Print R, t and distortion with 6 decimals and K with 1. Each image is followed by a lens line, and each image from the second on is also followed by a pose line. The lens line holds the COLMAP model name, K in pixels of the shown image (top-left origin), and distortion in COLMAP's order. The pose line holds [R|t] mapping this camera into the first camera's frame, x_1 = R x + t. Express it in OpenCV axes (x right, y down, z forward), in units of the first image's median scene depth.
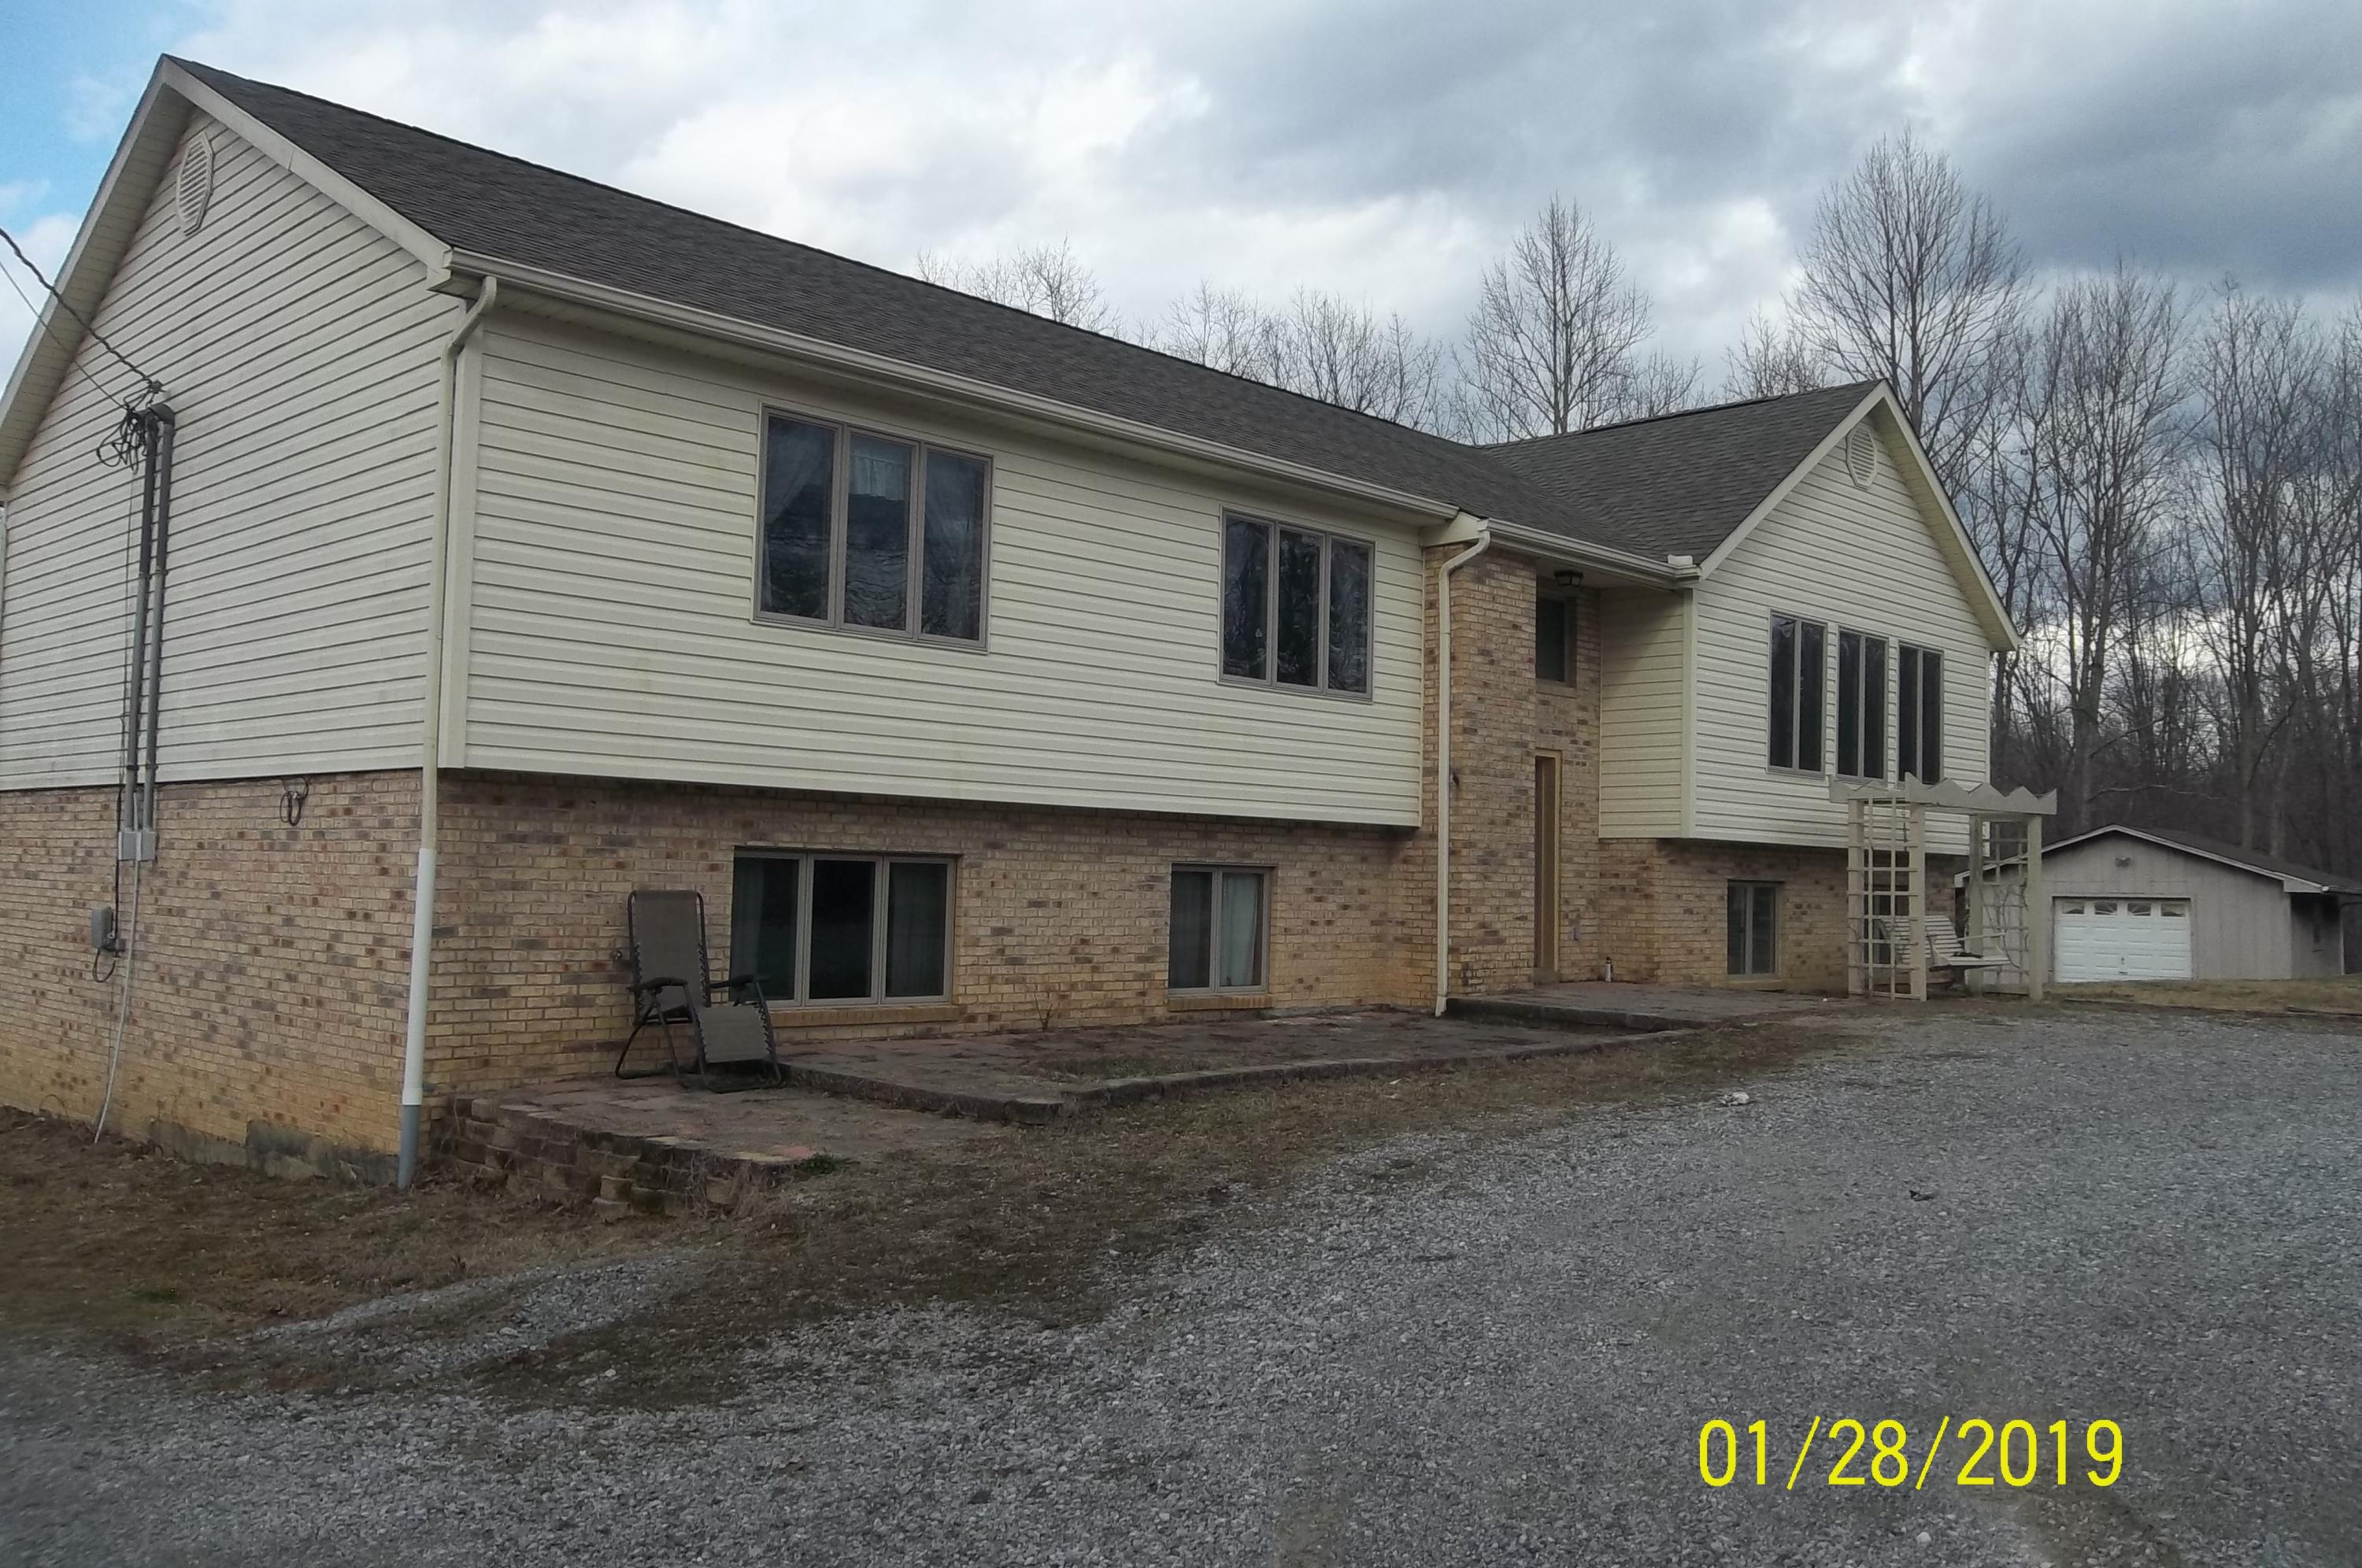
lens RADIAL K [[1932.2, 0, 1174.8], [0, 1932.2, 778.8], [0, 0, 1]] dist [0.008263, -0.011003]
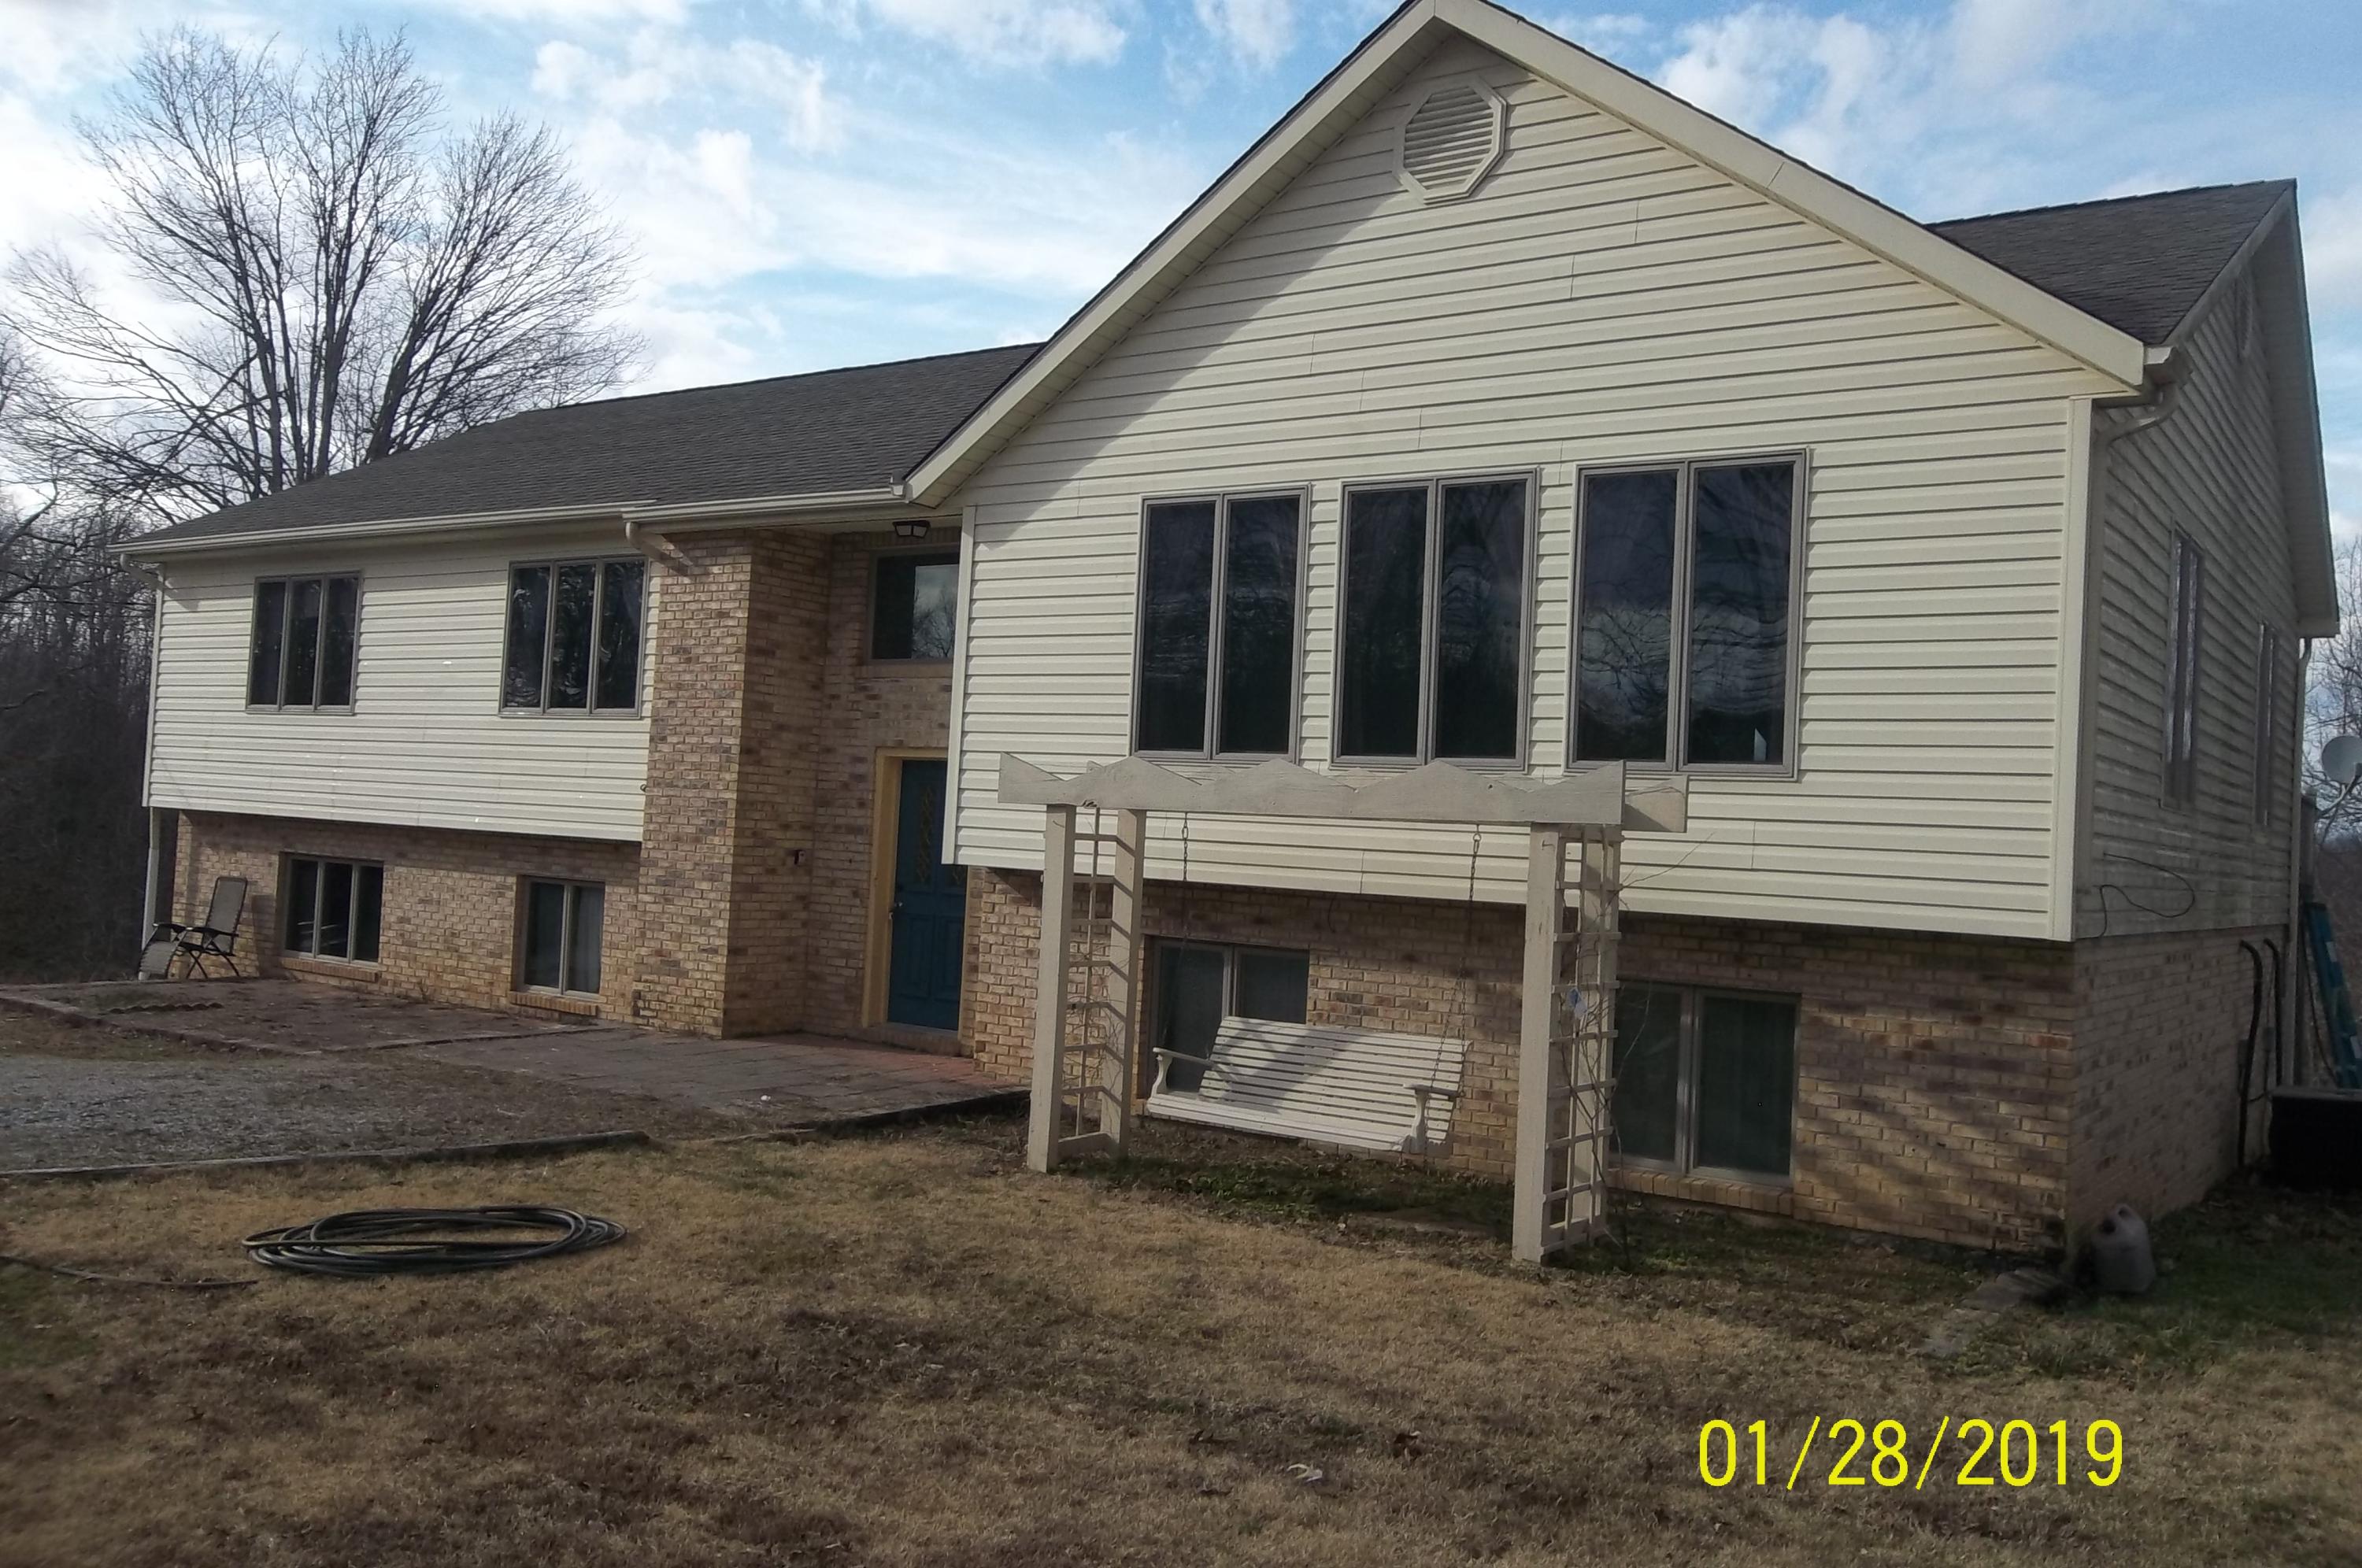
lens RADIAL K [[1932.2, 0, 1183.5], [0, 1932.2, 778.3], [0, 0, 1]] dist [0.008263, -0.011003]
pose [[0.165775, -0.043797, -0.985191, 1.192876], [0.002208, 0.999027, -0.044040, 0.037742], [0.986161, 0.005125, 0.165710, 1.189780]]
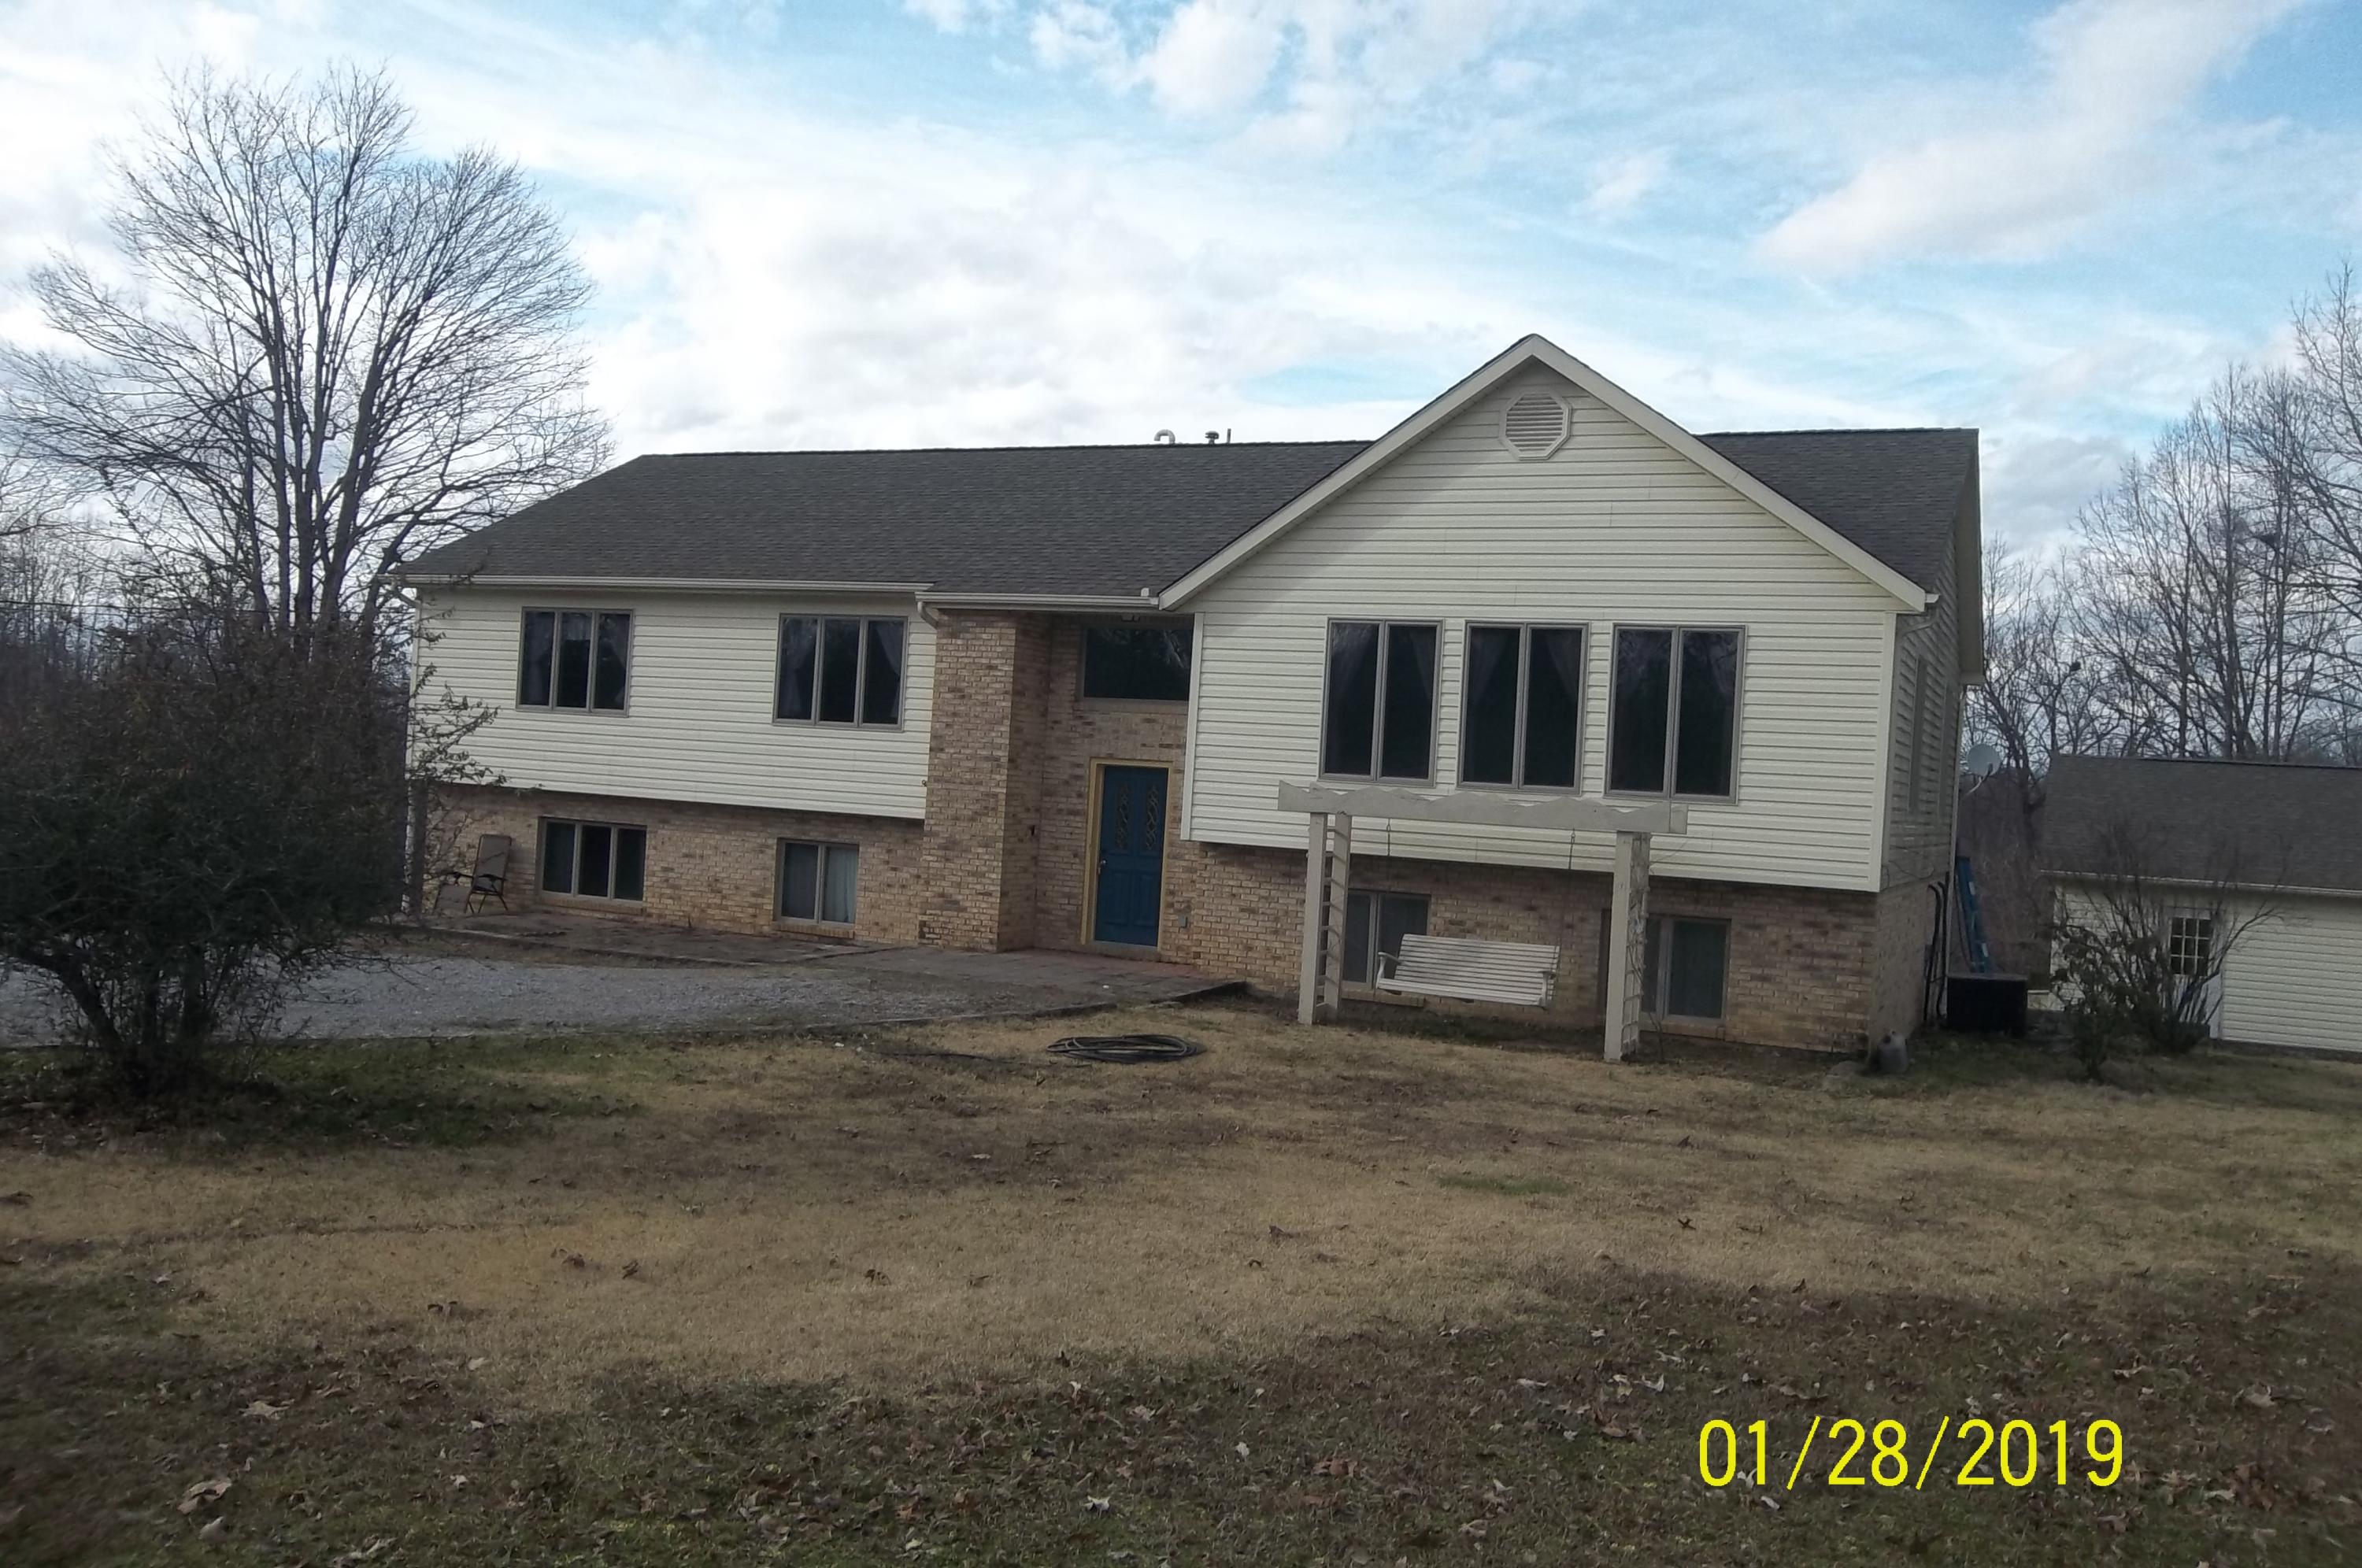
lens RADIAL K [[1932.2, 0, 1189.2], [0, 1932.2, 789.2], [0, 0, 1]] dist [0.008263, -0.011003]
pose [[0.334026, 0.001394, -0.942563, 1.605897], [-0.004199, 0.999991, -0.000009, 0.002219], [0.942554, 0.003961, 0.334029, 0.779679]]
